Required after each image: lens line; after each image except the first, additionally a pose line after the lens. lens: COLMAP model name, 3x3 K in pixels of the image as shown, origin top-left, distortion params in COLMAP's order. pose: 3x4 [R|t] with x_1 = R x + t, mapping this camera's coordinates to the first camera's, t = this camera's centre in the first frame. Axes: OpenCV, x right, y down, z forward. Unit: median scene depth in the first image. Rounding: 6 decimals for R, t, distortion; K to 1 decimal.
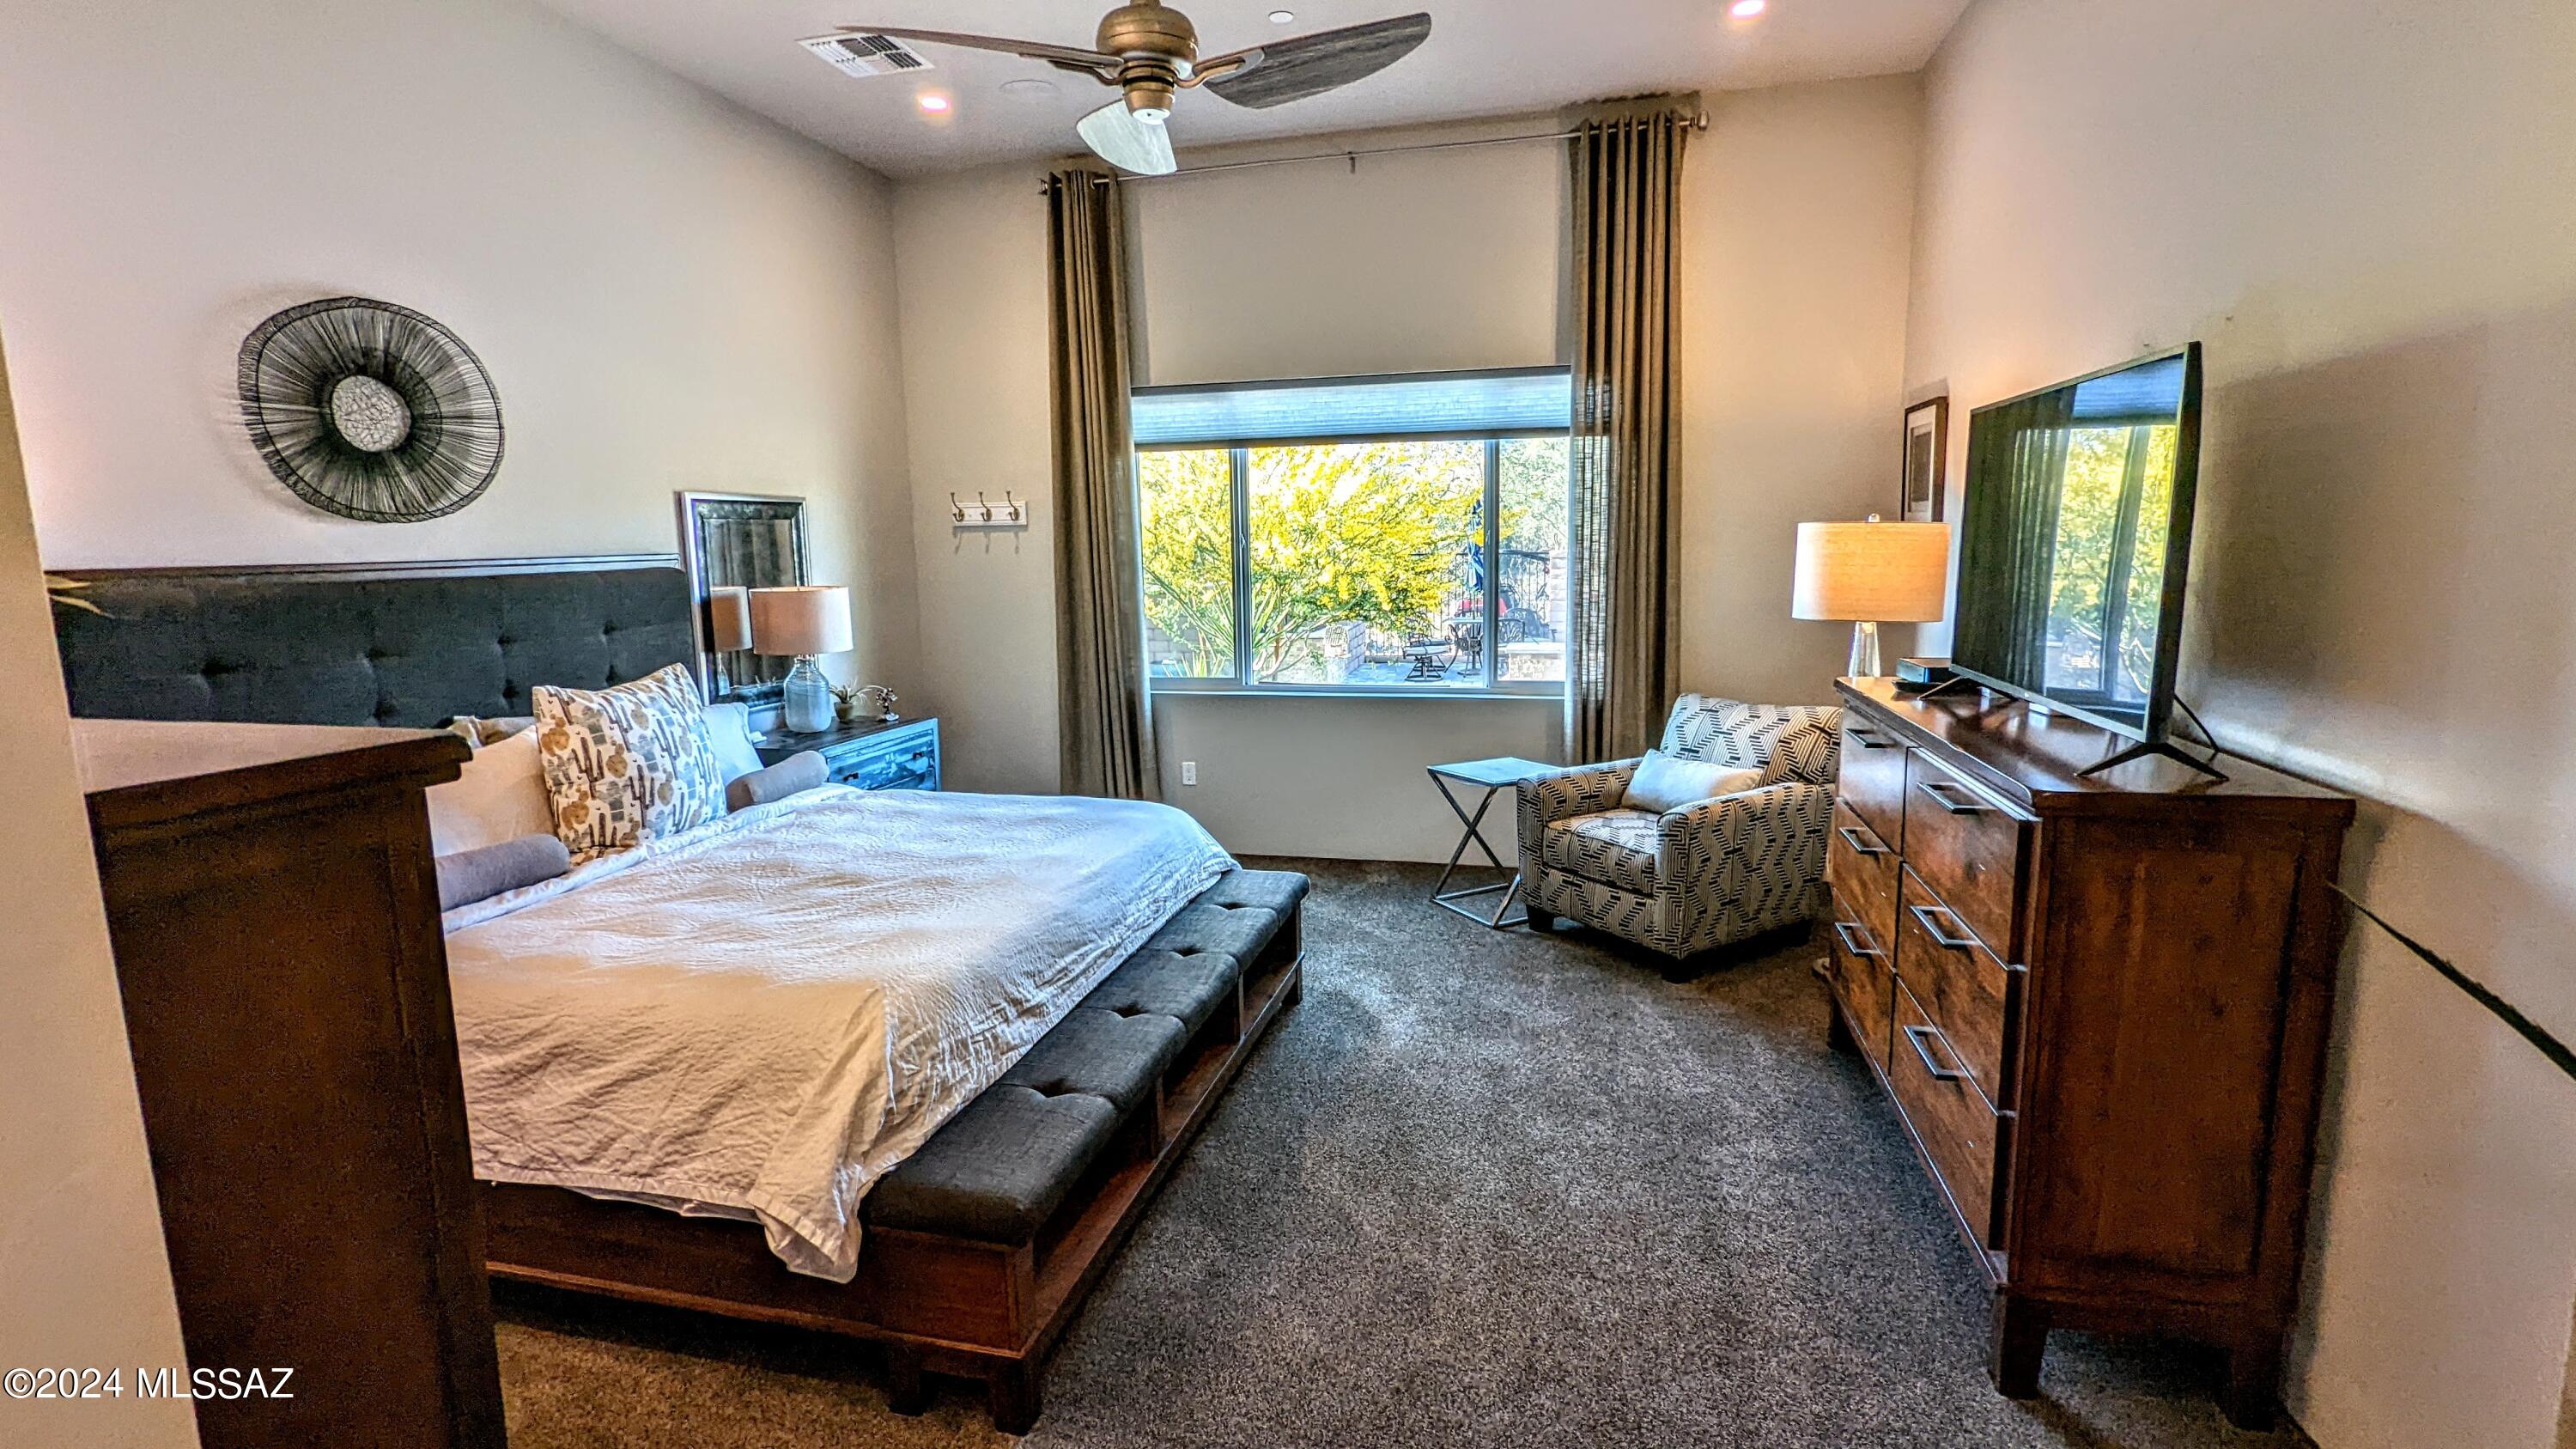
lens RADIAL K [[1217.4, 0, 1280.9], [0, 1217.4, 733.9], [0, 0, 1]] dist [-0.001602, -0.000011]
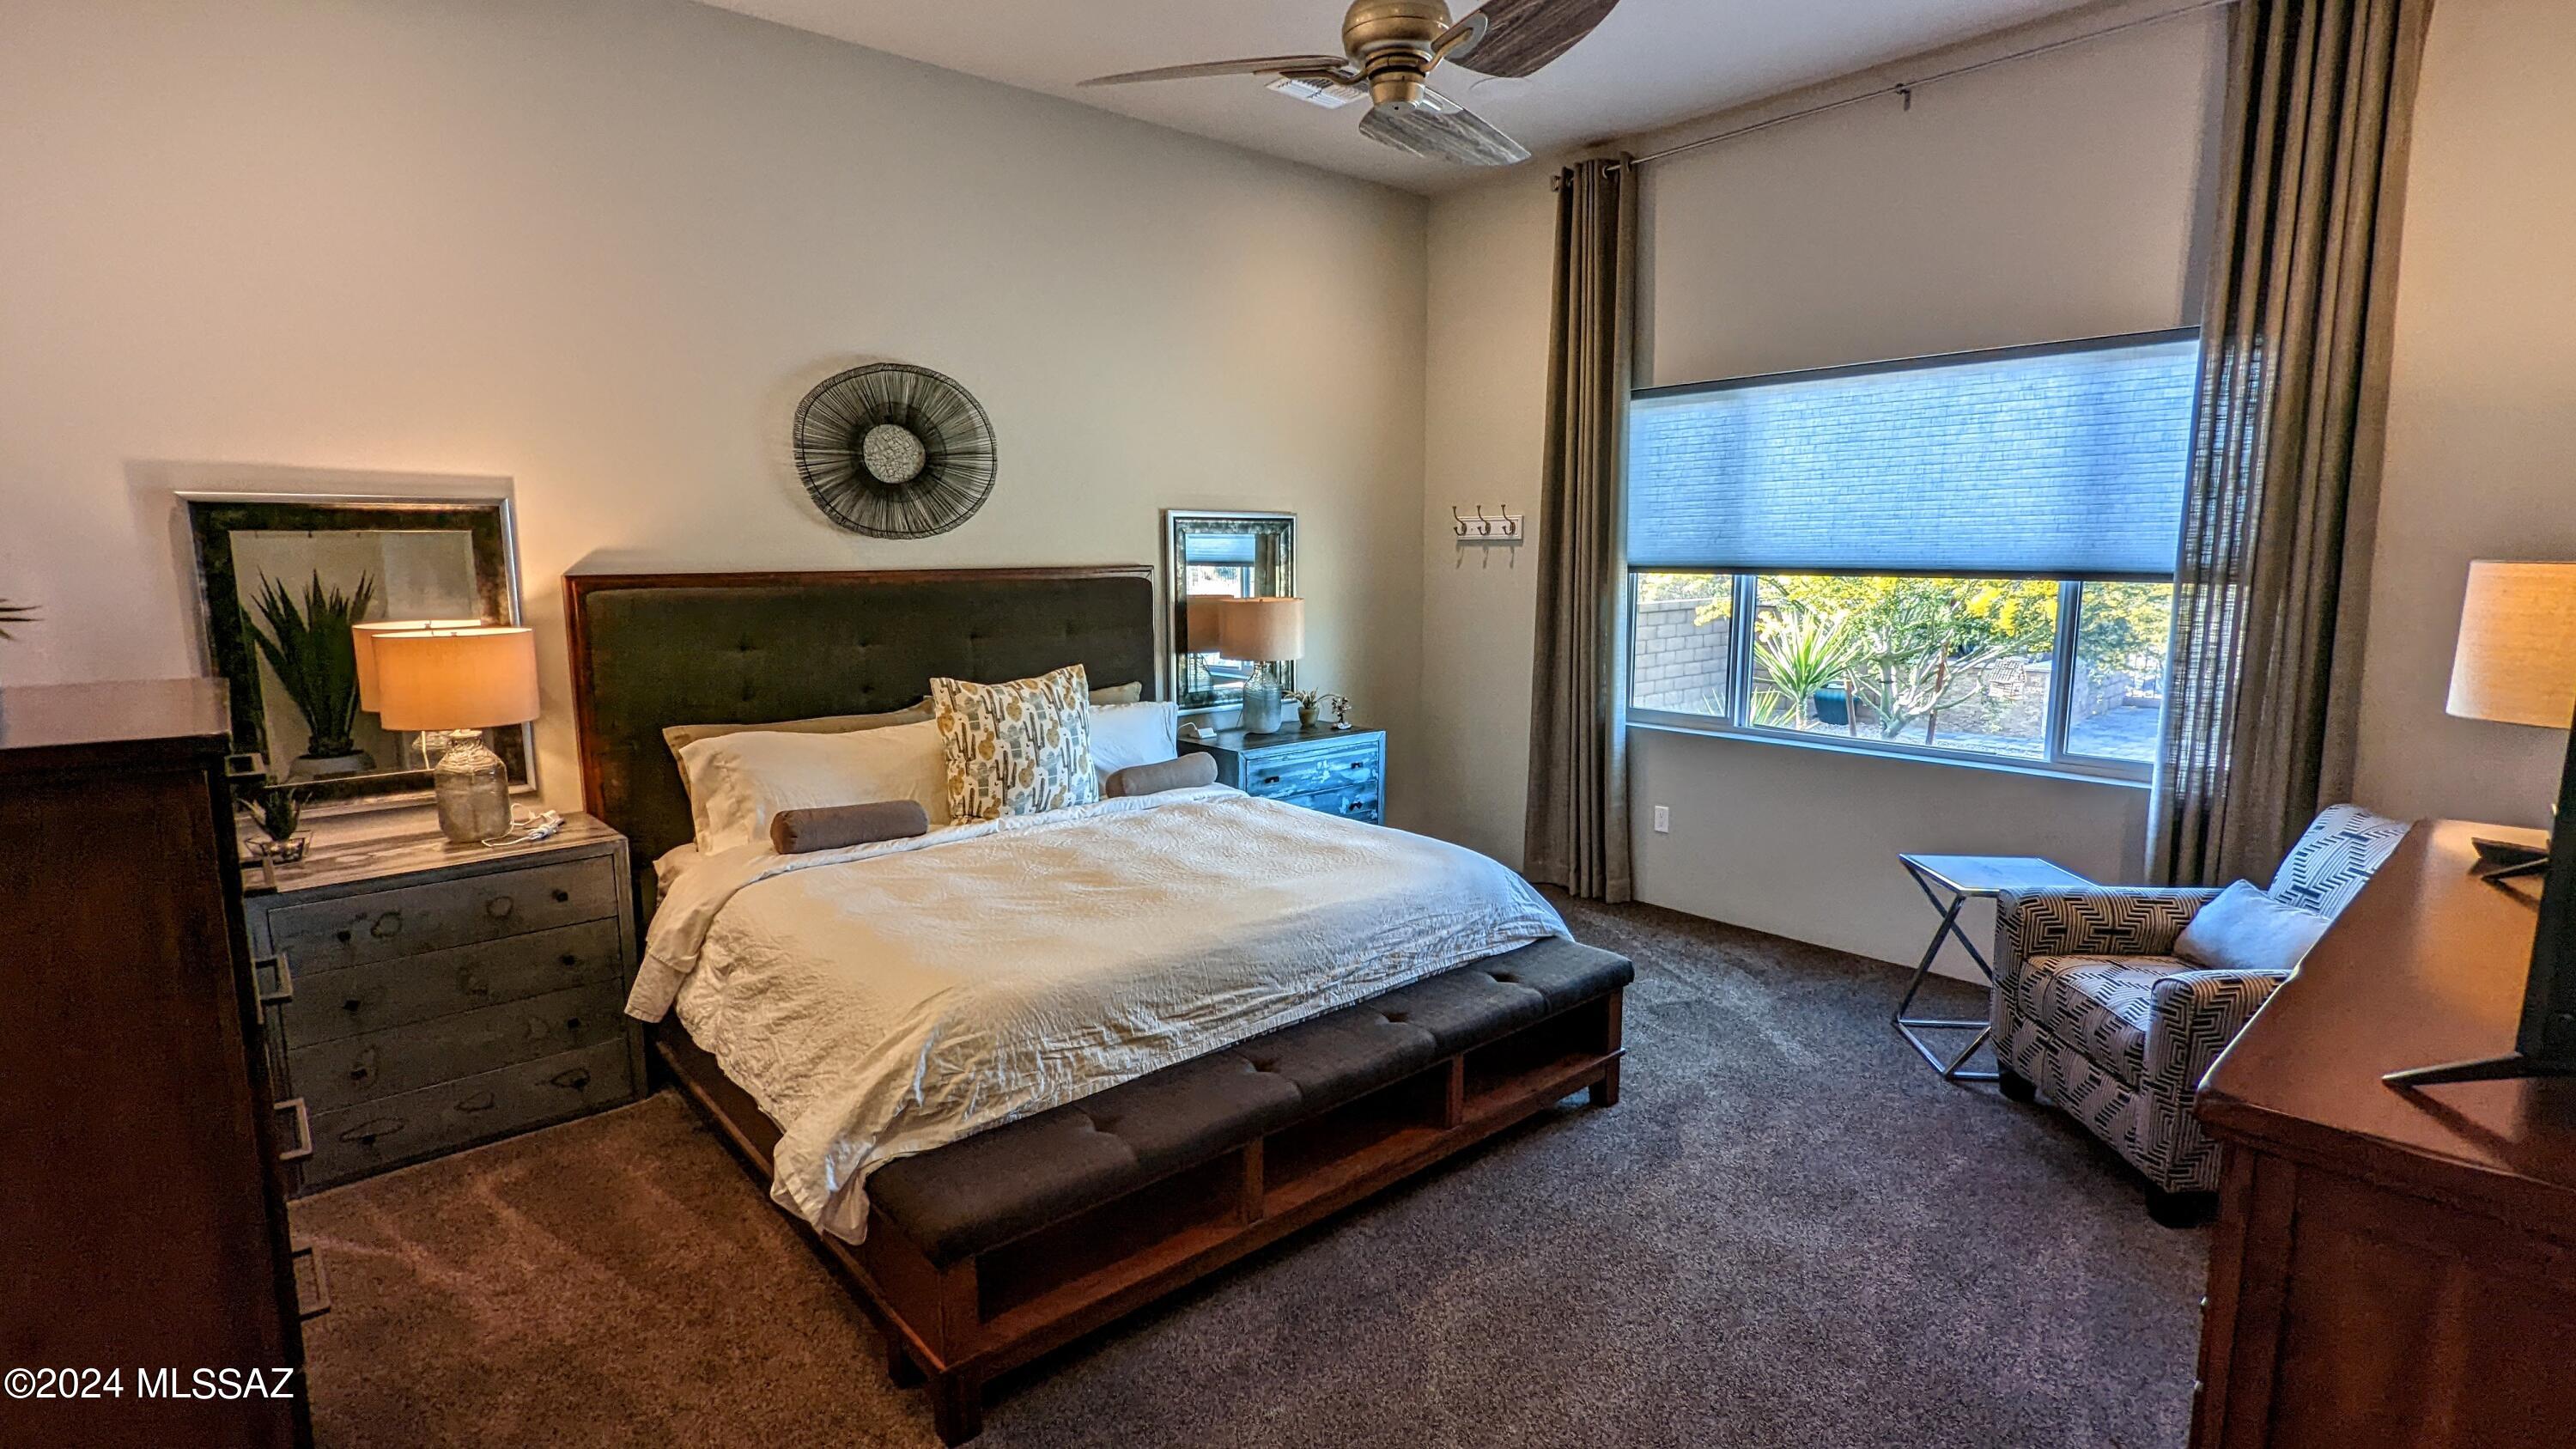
lens RADIAL K [[1217.4, 0, 1280.9], [0, 1217.4, 733.9], [0, 0, 1]] dist [-0.001602, -0.000011]
pose [[0.823323, 0.099740, -0.558741, 0.322481], [-0.099903, 0.994535, 0.030321, -0.049615], [0.558712, 0.030856, 0.828788, 0.173718]]
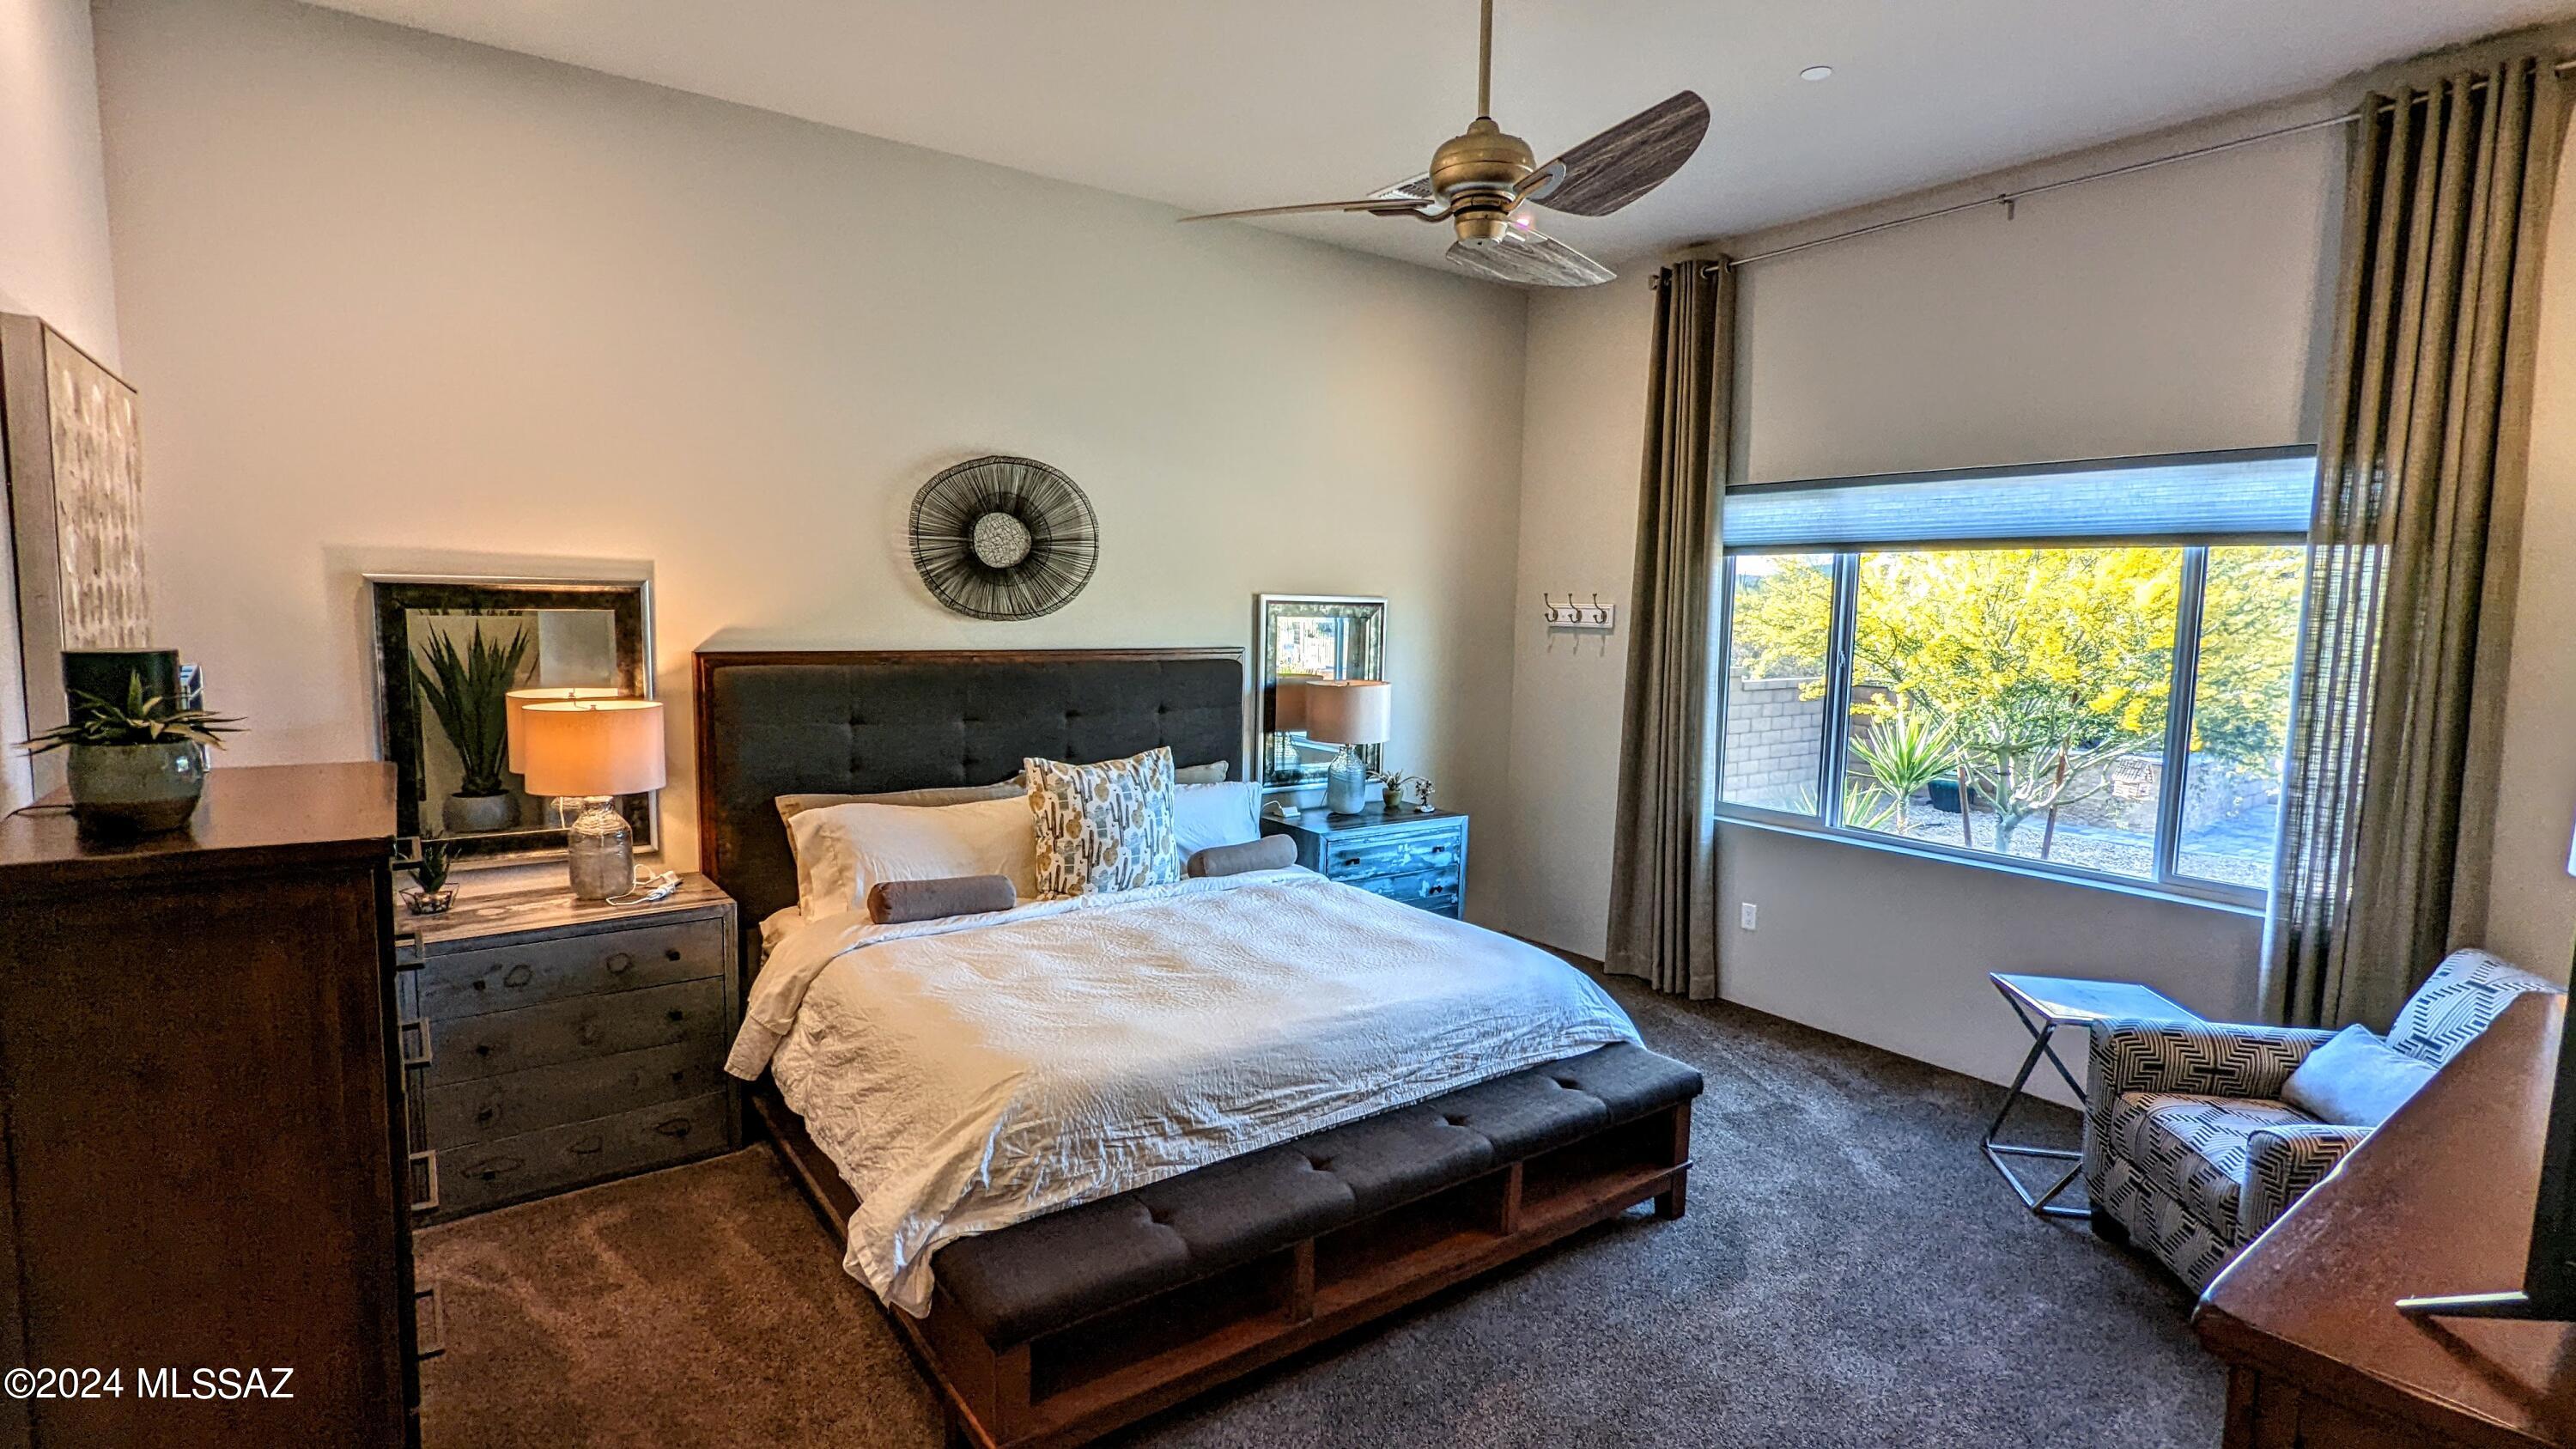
lens RADIAL K [[1217.4, 0, 1280.9], [0, 1217.4, 733.9], [0, 0, 1]] dist [-0.001602, -0.000011]
pose [[0.770463, 0.102153, -0.629247, 0.351175], [-0.134478, 0.990909, -0.003792, -0.085627], [0.623139, 0.087542, 0.777196, 0.161565]]
